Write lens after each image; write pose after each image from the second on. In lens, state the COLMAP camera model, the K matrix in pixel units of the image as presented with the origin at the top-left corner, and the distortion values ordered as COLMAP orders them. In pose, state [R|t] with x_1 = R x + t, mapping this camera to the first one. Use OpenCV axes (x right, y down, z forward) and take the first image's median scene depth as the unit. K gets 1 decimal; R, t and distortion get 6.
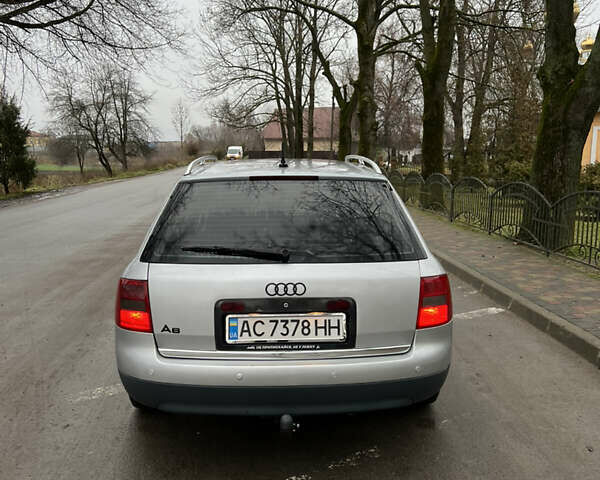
lens RADIAL K [[597.1, 0, 296.5], [0, 597.1, 252.1], [0, 0, 1]] dist [0.114793, -0.195437]
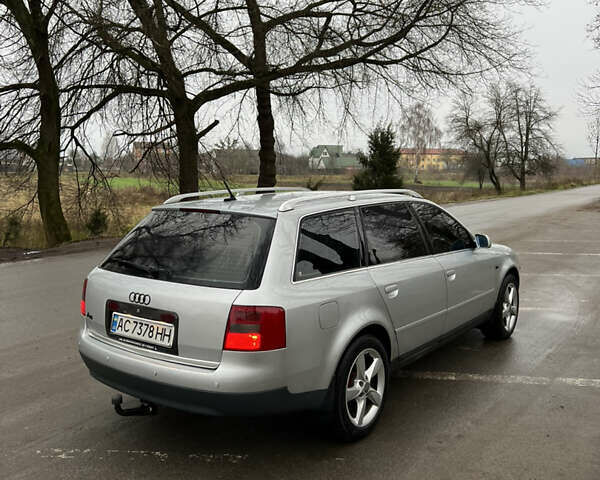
lens RADIAL K [[609.3, 0, 300.0], [0, 609.3, 240.0], [0, 0, 1]] dist [-0.003702, -0.004150]
pose [[0.786493, 0.074827, -0.613049, 0.122629], [-0.103920, 0.994514, -0.011934, -0.009655], [0.608793, 0.073094, 0.789955, 0.020668]]
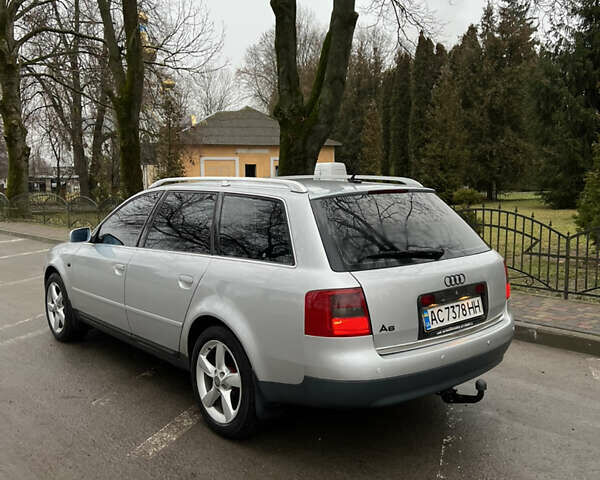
lens RADIAL K [[609.3, 0, 300.0], [0, 609.3, 240.0], [0, 0, 1]] dist [-0.003702, -0.004150]
pose [[0.786667, -0.069459, 0.613458, -0.121545], [0.110221, 0.993488, -0.028854, -0.002164], [-0.607459, 0.090315, 0.789200, 0.023816]]
